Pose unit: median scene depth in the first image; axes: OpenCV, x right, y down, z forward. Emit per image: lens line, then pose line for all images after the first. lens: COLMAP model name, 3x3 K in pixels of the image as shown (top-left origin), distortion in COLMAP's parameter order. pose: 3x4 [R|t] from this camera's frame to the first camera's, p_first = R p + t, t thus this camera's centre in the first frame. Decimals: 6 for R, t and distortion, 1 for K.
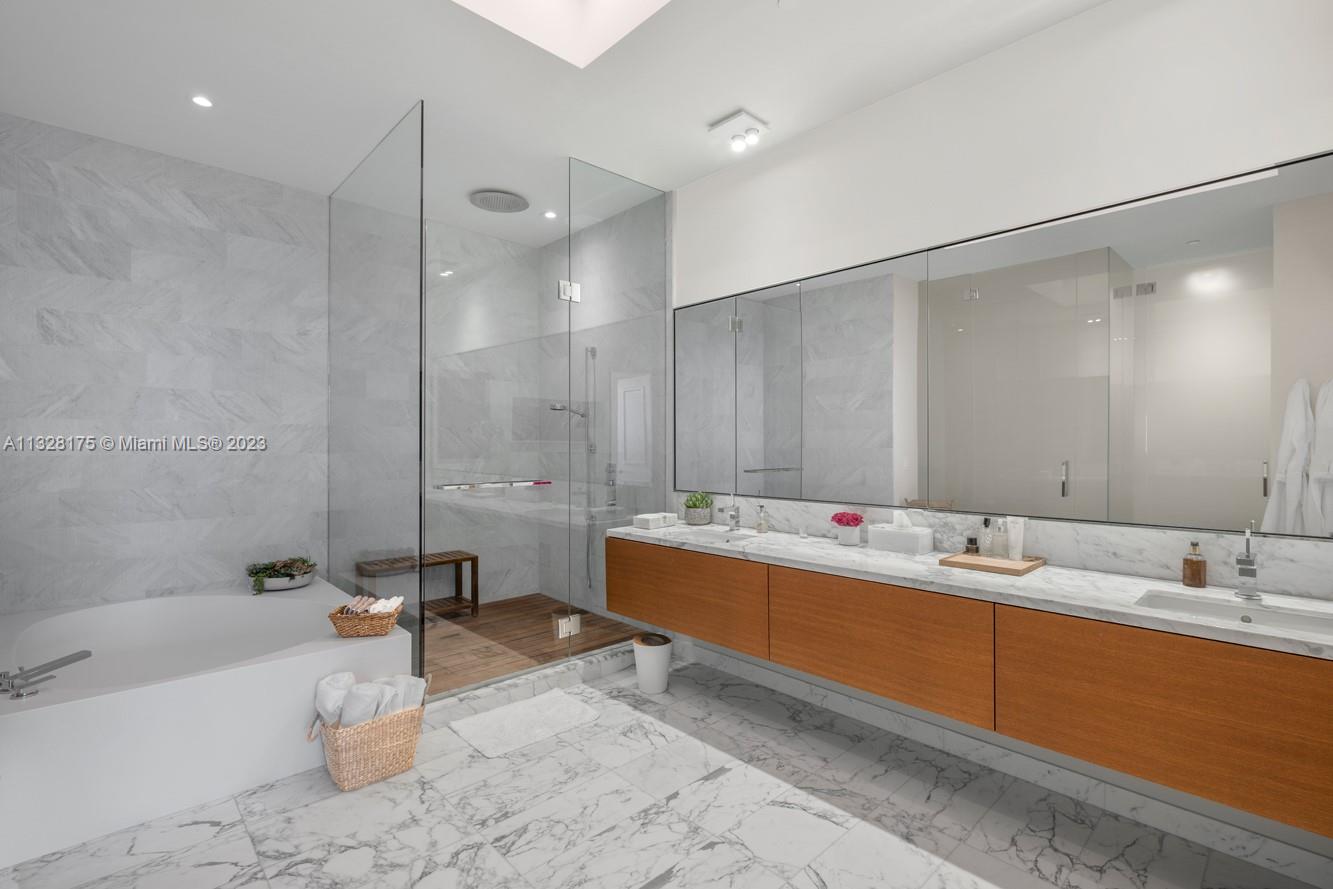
lens RADIAL K [[583.0, 0, 665.5], [0, 583.0, 447.7], [0, 0, 1]] dist [-0.004928, 0.000706]
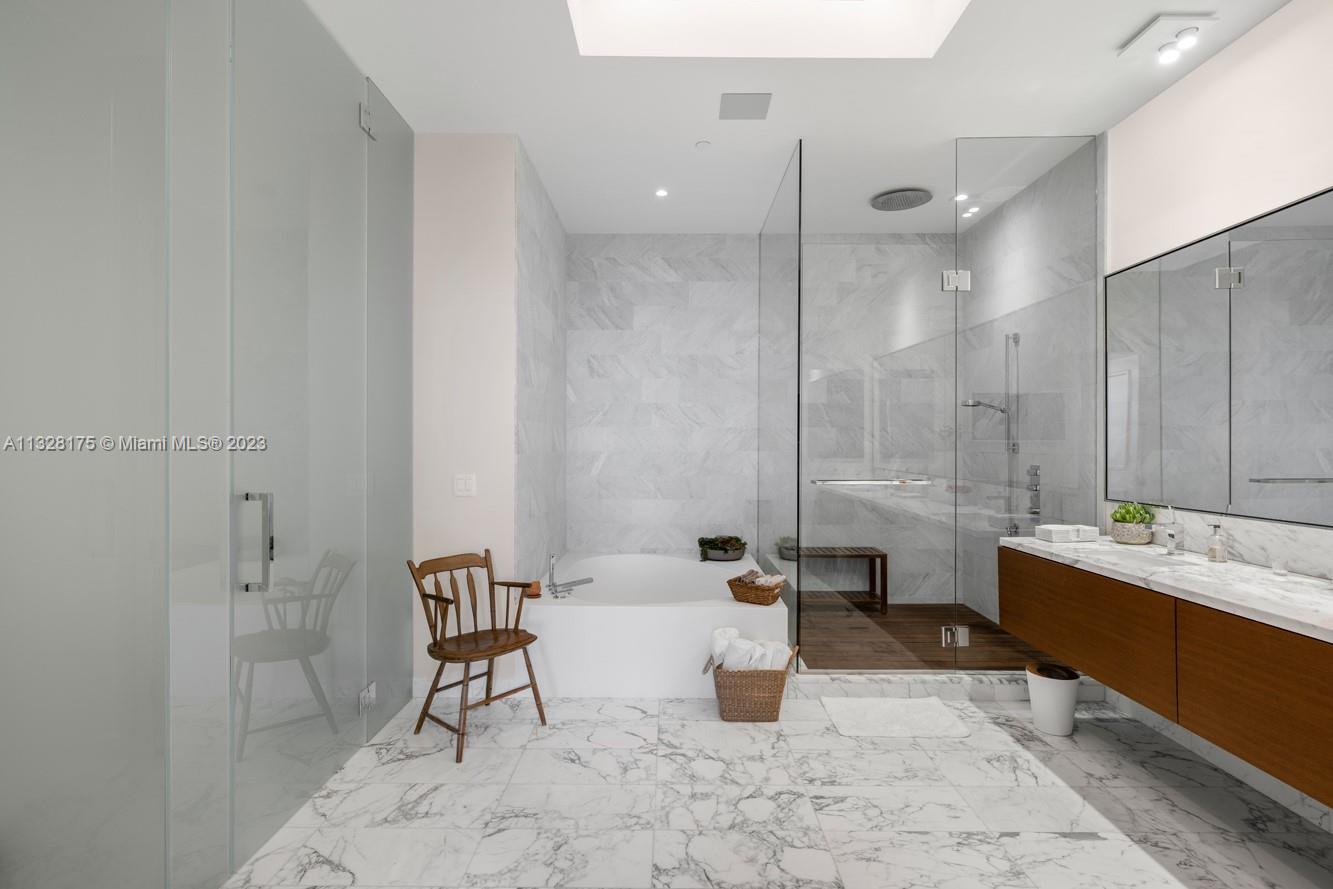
lens RADIAL K [[583.8, 0, 666.8], [0, 583.8, 443.7], [0, 0, 1]] dist [-0.004332, -0.000421]
pose [[0.746138, -0.001603, -0.665790, 0.114864], [-0.002436, 0.999984, -0.005138, 0.001044], [0.665787, 0.005455, 0.746122, -0.013598]]
